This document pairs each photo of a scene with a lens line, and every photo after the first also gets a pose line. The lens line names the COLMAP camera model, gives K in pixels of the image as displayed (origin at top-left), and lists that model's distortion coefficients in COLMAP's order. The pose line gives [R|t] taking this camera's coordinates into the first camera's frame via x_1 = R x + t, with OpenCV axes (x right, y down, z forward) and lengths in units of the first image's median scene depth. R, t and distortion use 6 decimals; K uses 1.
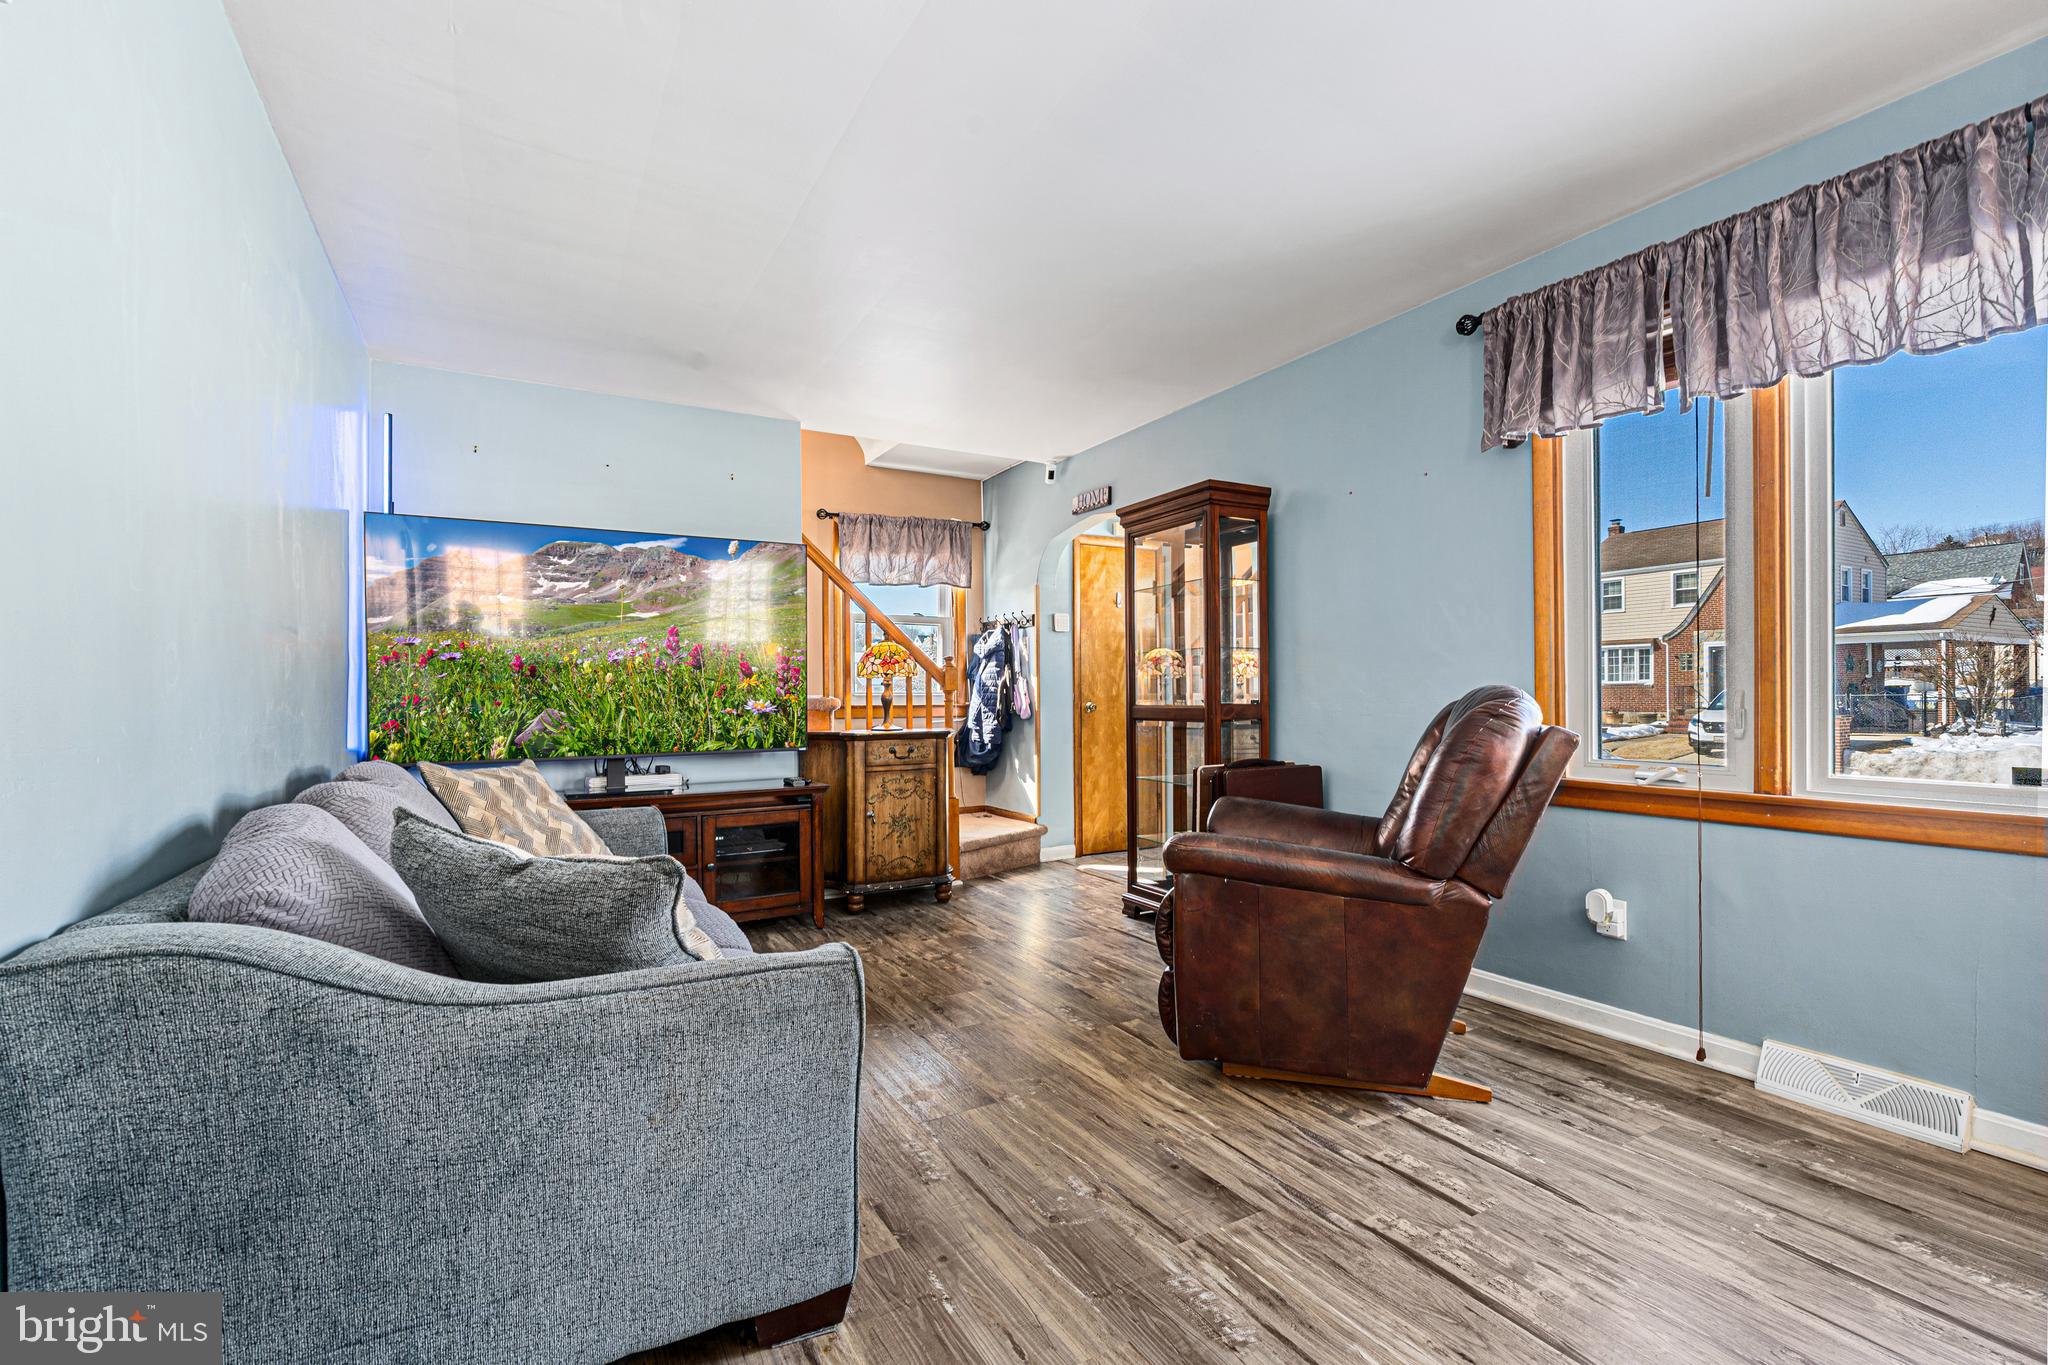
lens RADIAL K [[922.9, 0, 1015.5], [0, 922.9, 693.0], [0, 0, 1]] dist [-0.002980, 0.001201]
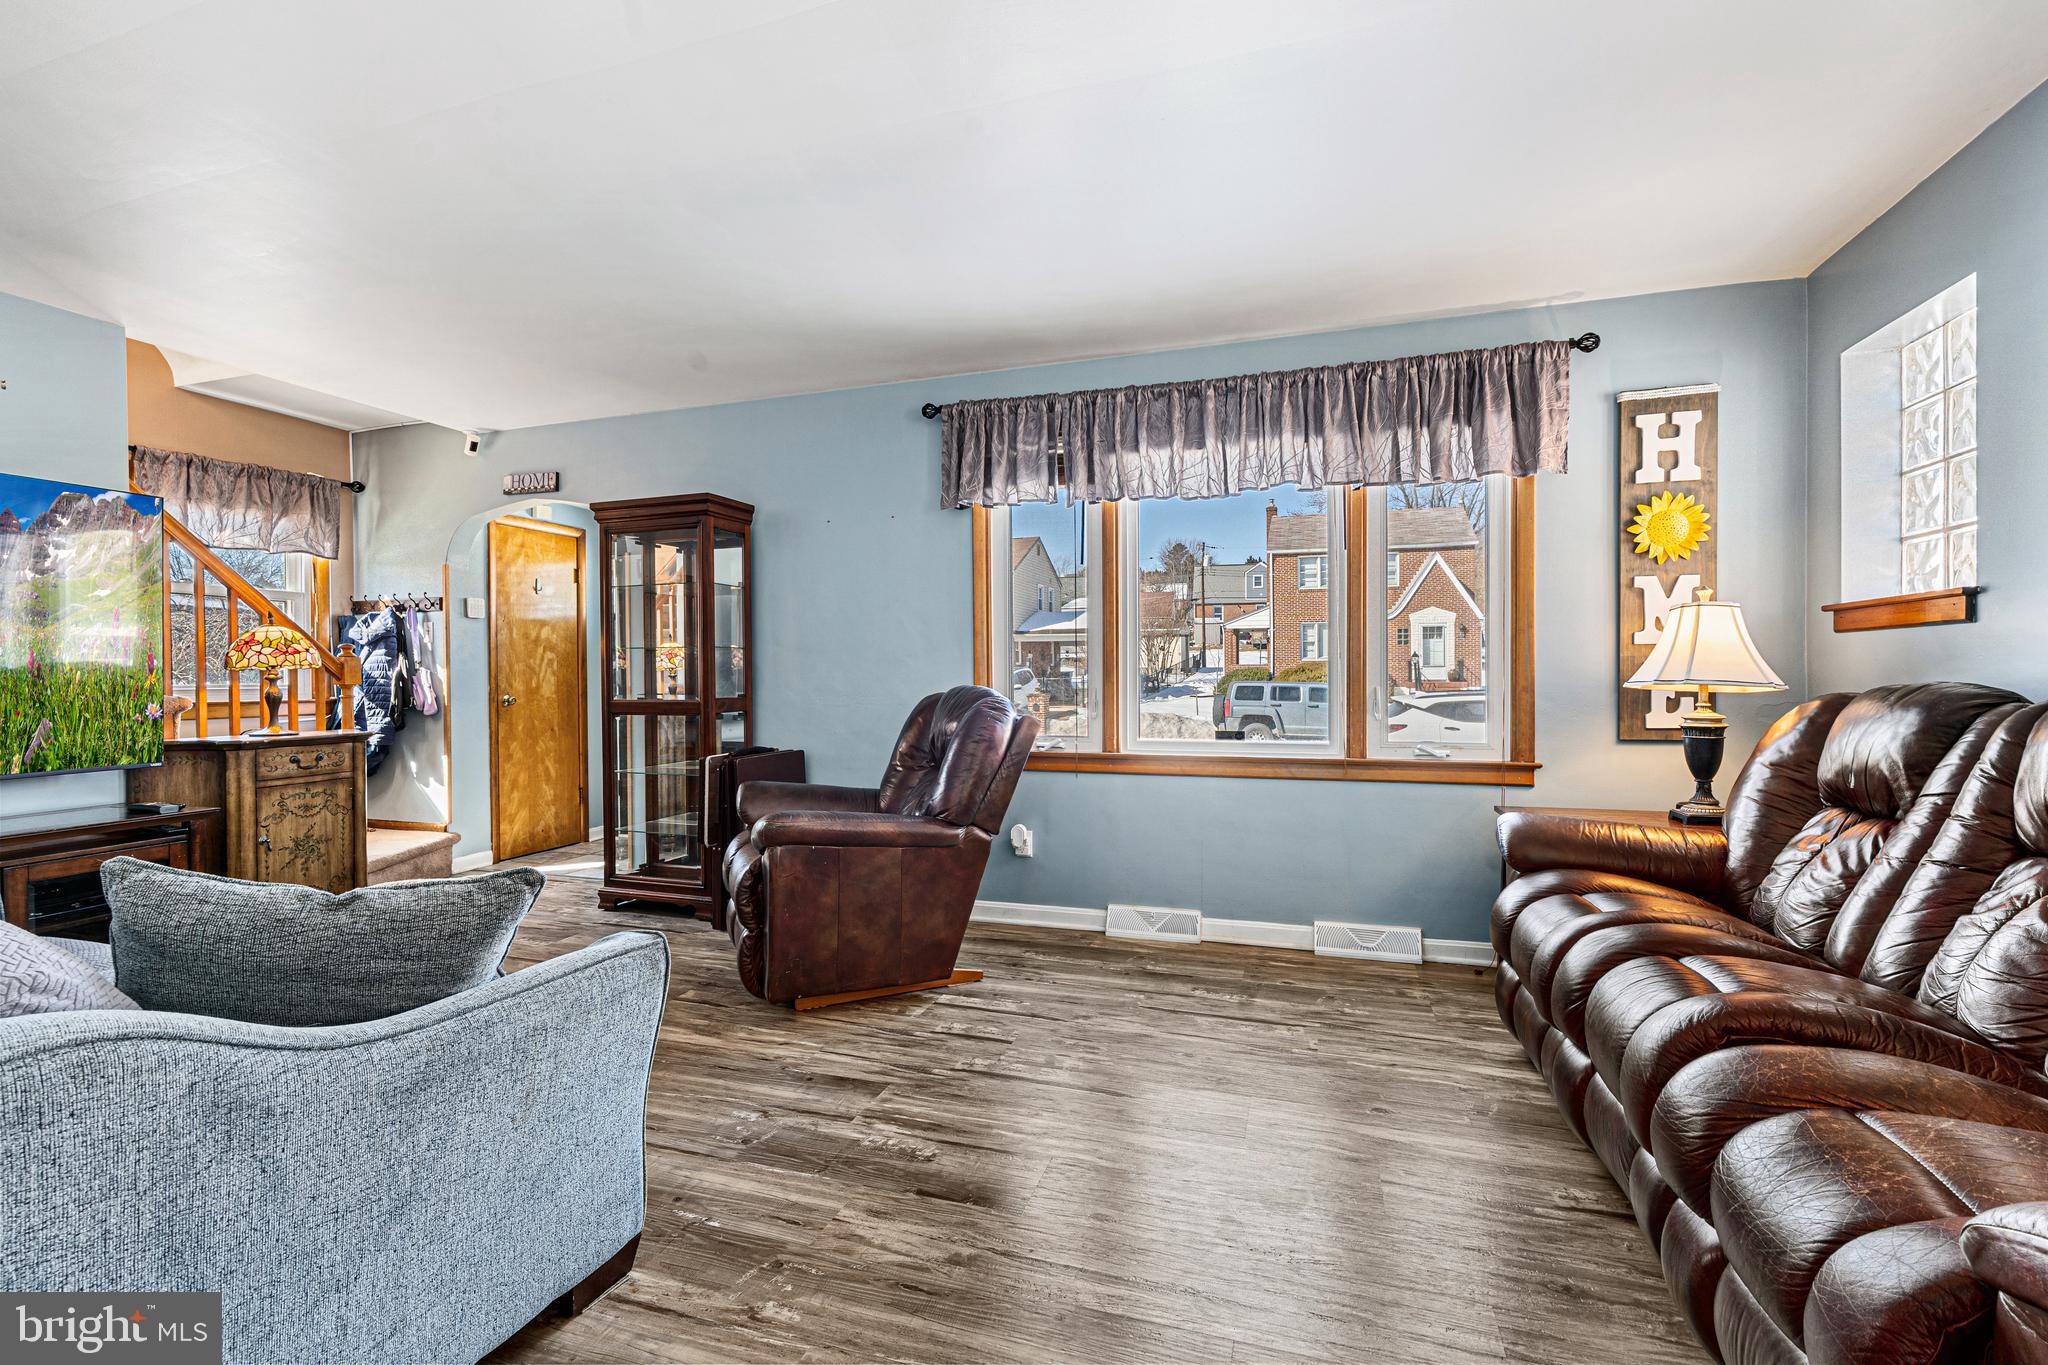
lens RADIAL K [[922.9, 0, 1038.1], [0, 922.9, 676.3], [0, 0, 1]] dist [-0.002980, 0.001201]
pose [[0.732400, 0.000049, 0.680875, -0.391158], [-0.001265, 0.999998, 0.001289, -0.026007], [-0.680874, -0.001805, 0.732398, -0.101408]]
